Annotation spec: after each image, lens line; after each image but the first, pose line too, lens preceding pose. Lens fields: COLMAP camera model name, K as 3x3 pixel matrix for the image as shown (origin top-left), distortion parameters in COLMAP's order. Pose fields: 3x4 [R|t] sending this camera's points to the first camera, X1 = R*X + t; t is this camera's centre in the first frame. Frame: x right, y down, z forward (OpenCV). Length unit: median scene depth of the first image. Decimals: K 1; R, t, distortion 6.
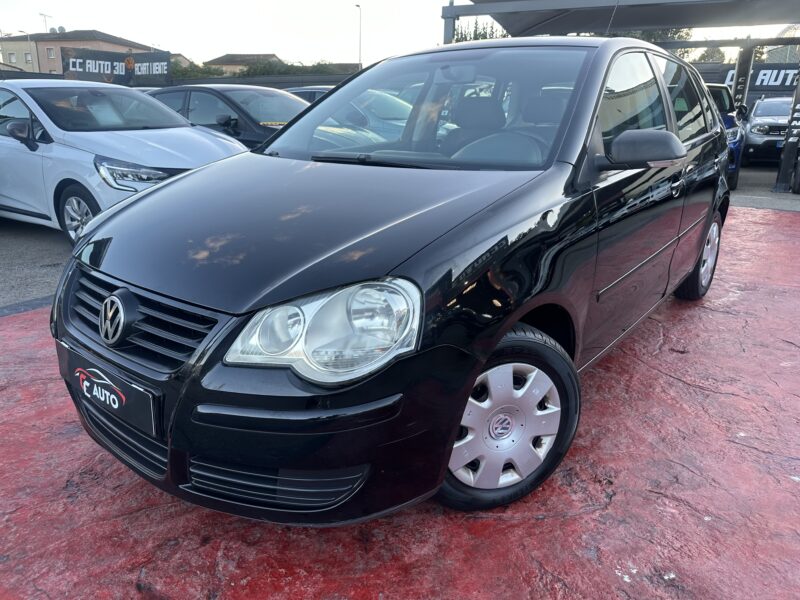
lens RADIAL K [[558.0, 0, 402.9], [0, 558.0, 297.4], [0, 0, 1]] dist [-0.009776, -0.003140]
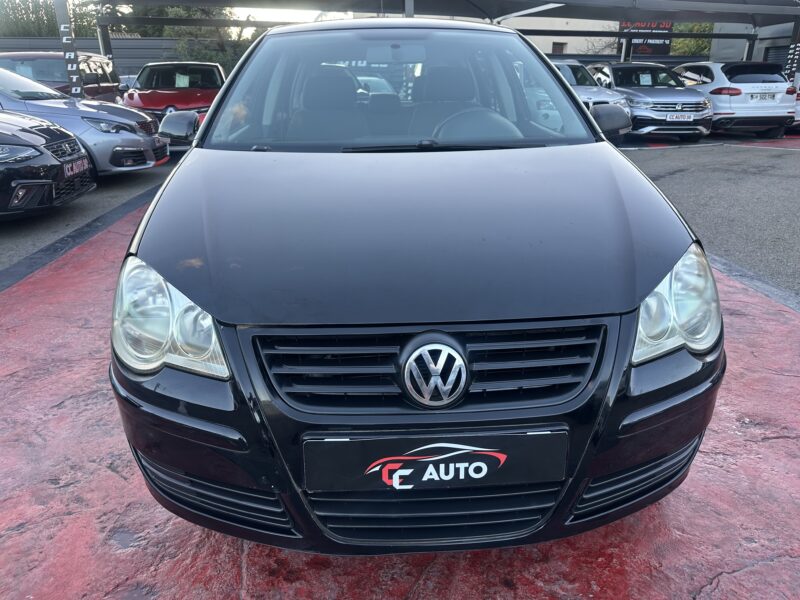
lens RADIAL K [[558.0, 0, 401.2], [0, 558.0, 299.7], [0, 0, 1]] dist [-0.009776, -0.003140]
pose [[0.759275, -0.240583, 0.604667, -0.548866], [0.216422, 0.969618, 0.114030, -0.085697], [-0.613729, 0.044283, 0.788274, 0.230662]]
